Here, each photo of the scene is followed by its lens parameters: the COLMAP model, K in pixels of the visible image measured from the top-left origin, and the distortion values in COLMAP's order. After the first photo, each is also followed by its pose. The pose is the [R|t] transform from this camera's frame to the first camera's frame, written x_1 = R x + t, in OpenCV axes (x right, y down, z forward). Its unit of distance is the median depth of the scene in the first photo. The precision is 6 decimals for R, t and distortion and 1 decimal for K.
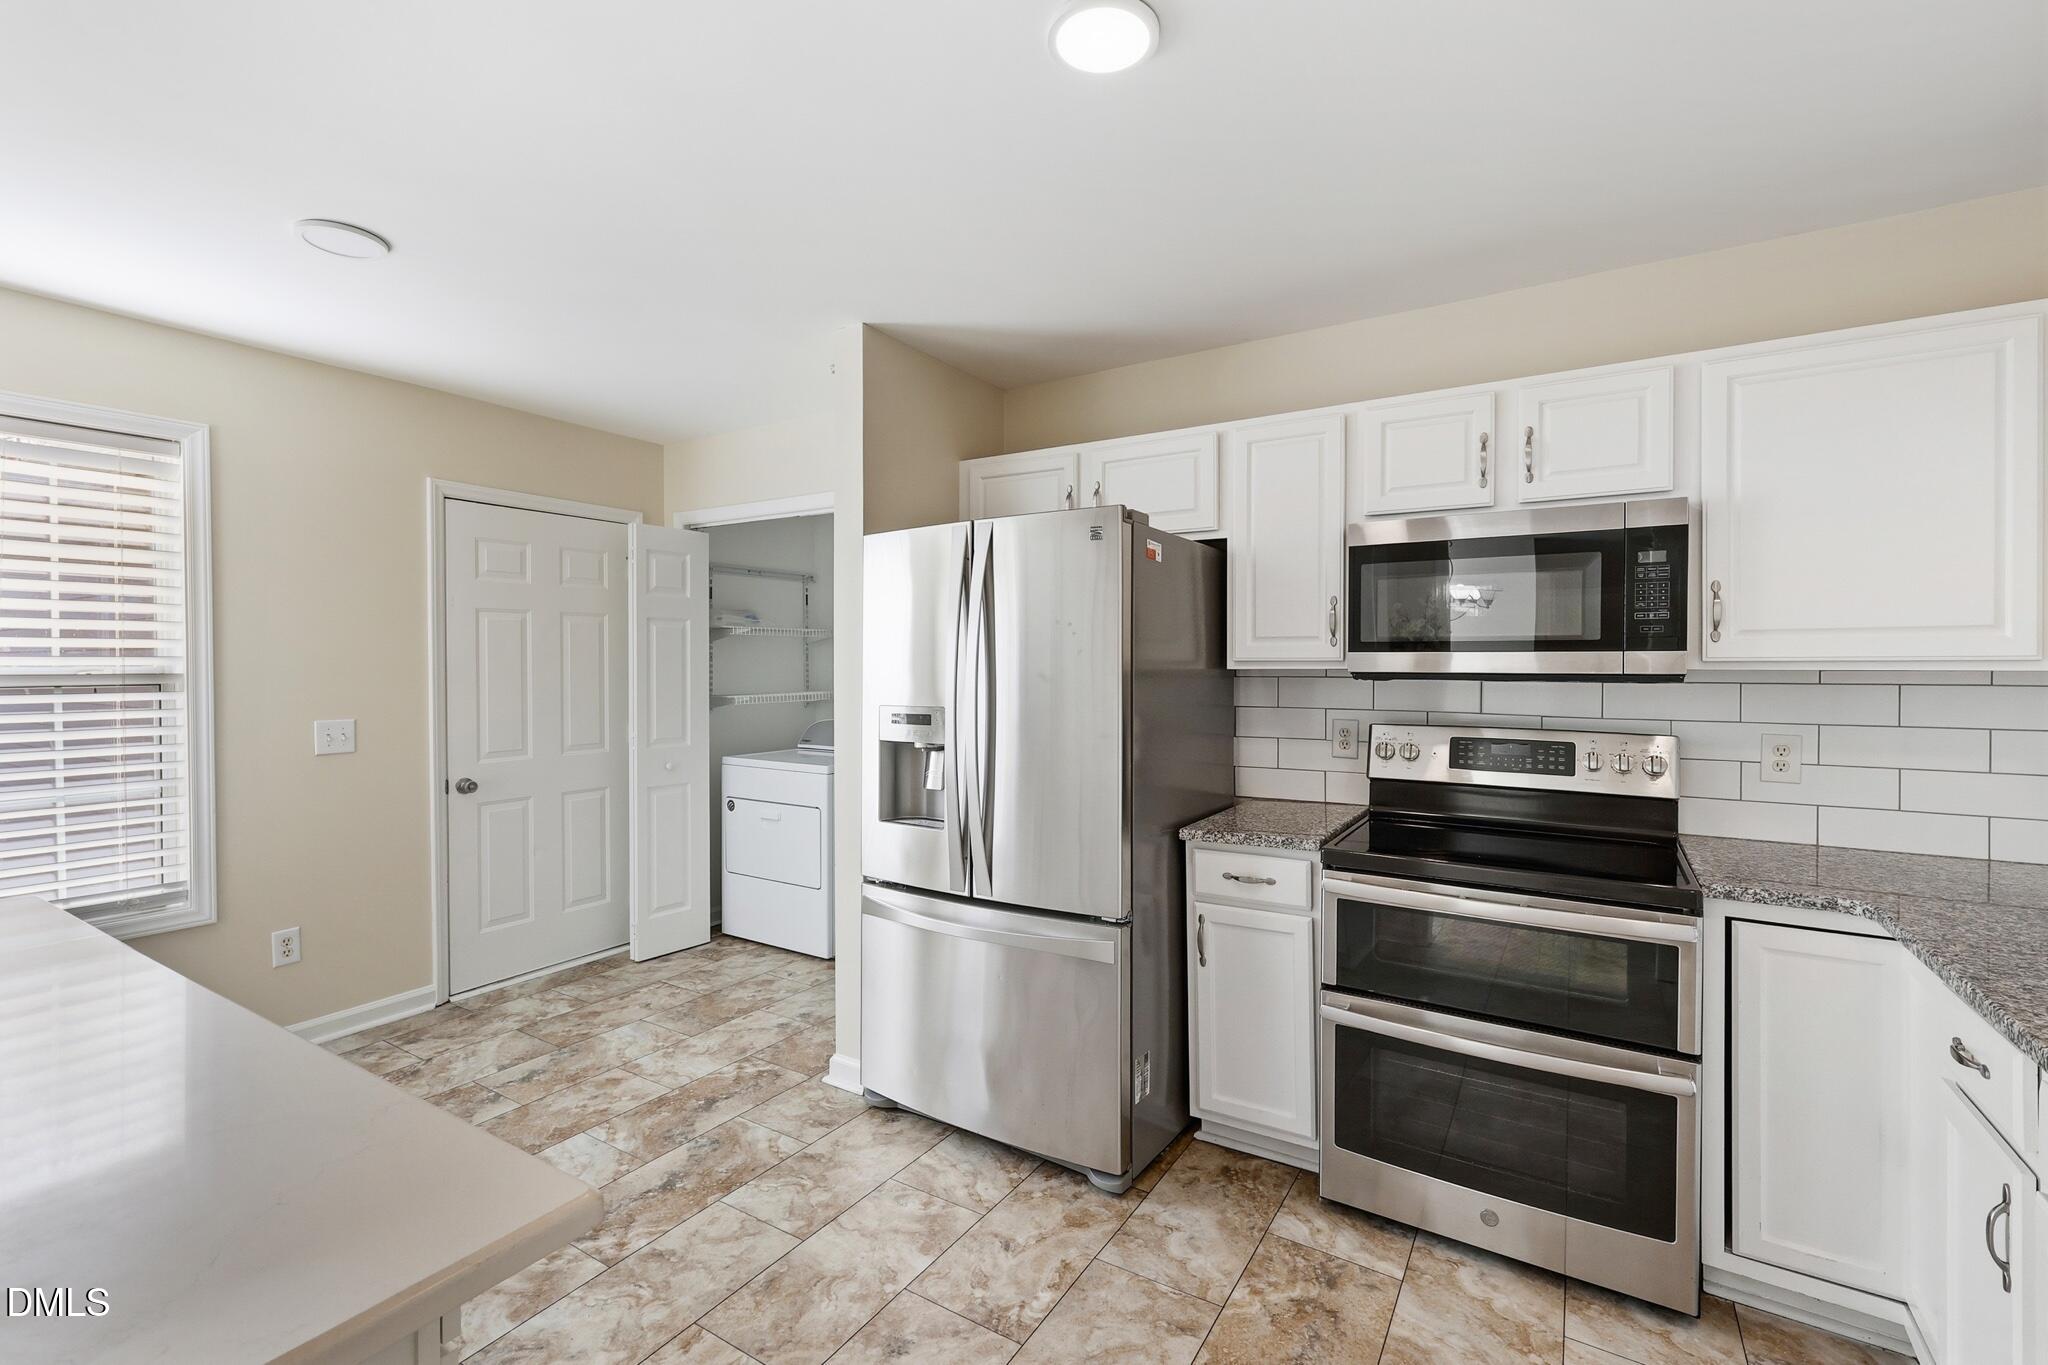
lens RADIAL K [[904.4, 0, 1019.1], [0, 904.4, 670.7], [0, 0, 1]] dist [0.012454, 0.000096]
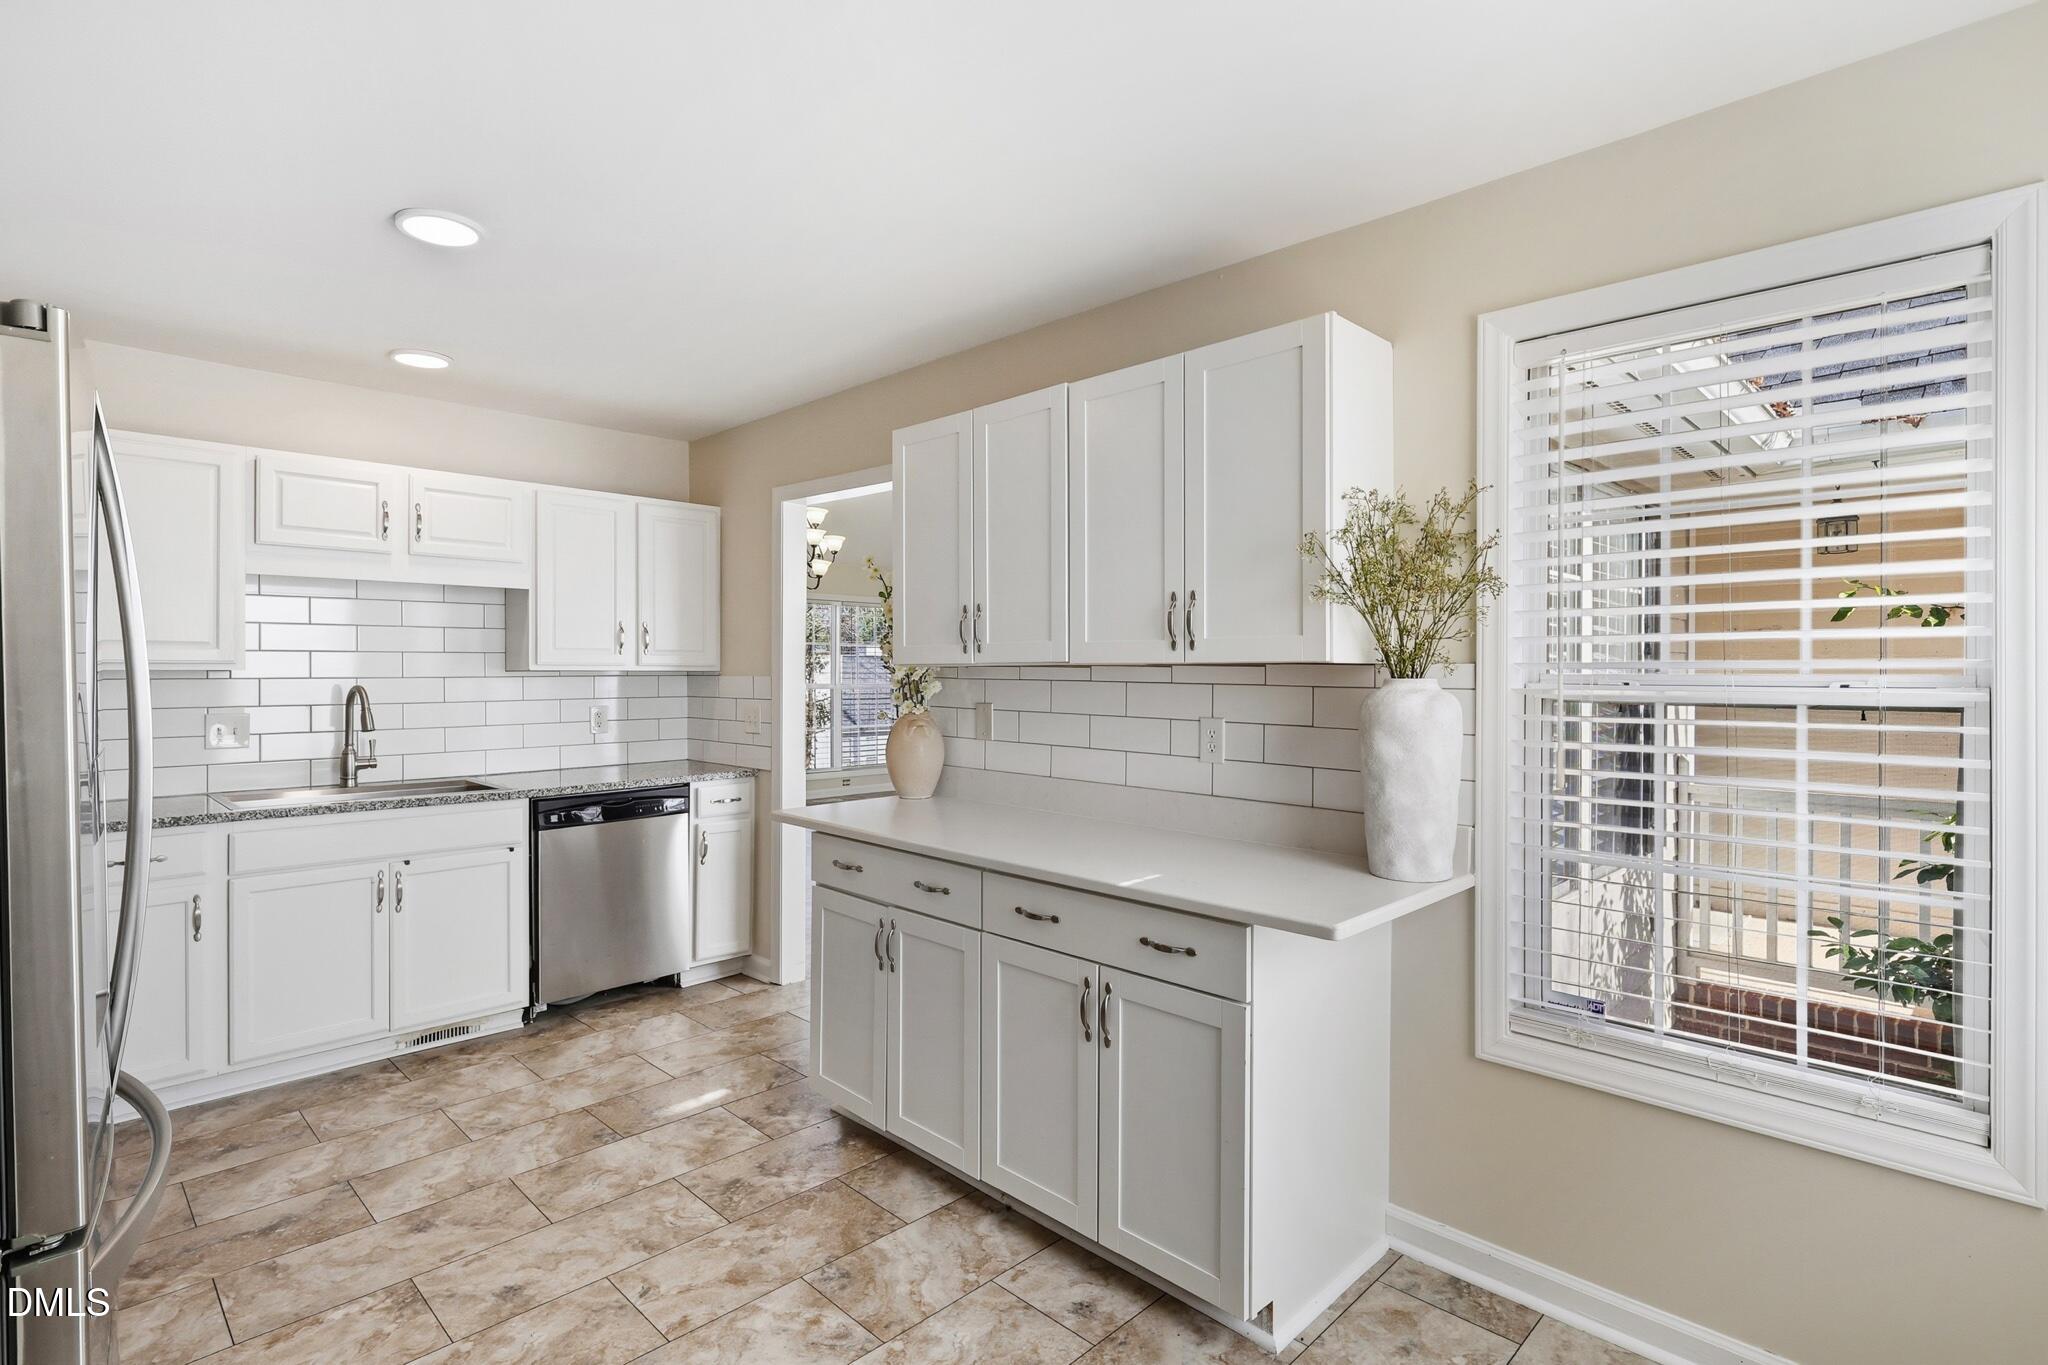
lens RADIAL K [[987.9, 0, 1016.9], [0, 987.9, 673.3], [0, 0, 1]] dist [0.001031, 0.001118]
pose [[-0.977401, -0.002411, 0.211381, -0.902662], [0.000002, 0.999935, 0.011413, -0.011254], [-0.211395, 0.011155, -0.977337, 1.868347]]
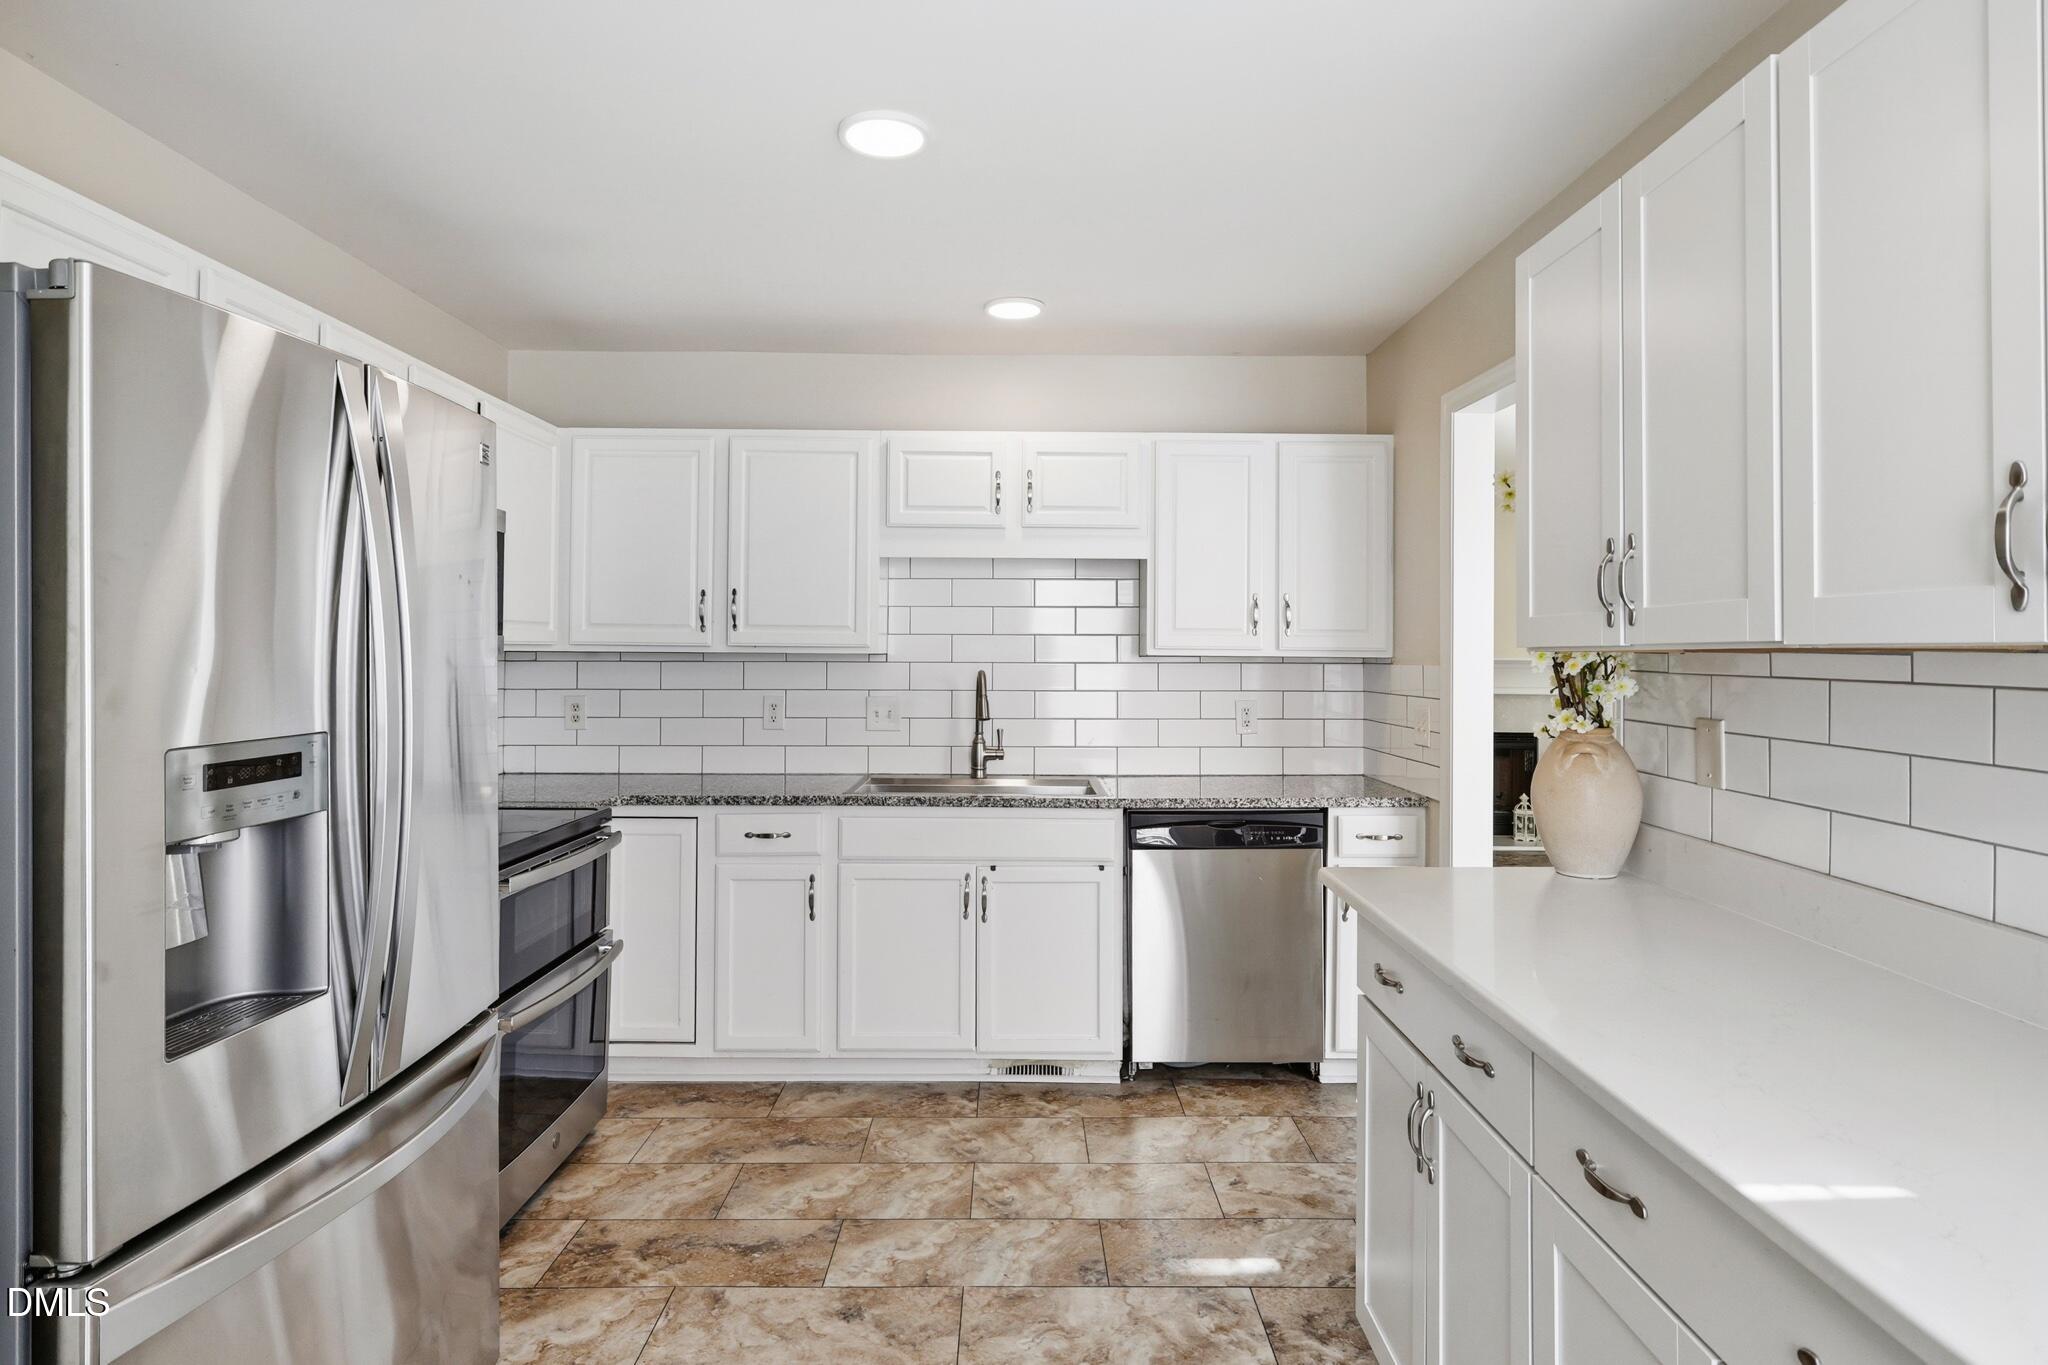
lens RADIAL K [[1136.6, 0, 1051.7], [0, 1136.6, 637.0], [0, 0, 1]] dist [0.008026, 0.000345]
pose [[-0.549625, 0.007874, 0.835374, -1.041922], [0.000345, 0.999958, -0.009199, -0.007748], [-0.835411, -0.004768, -0.549605, 1.319385]]
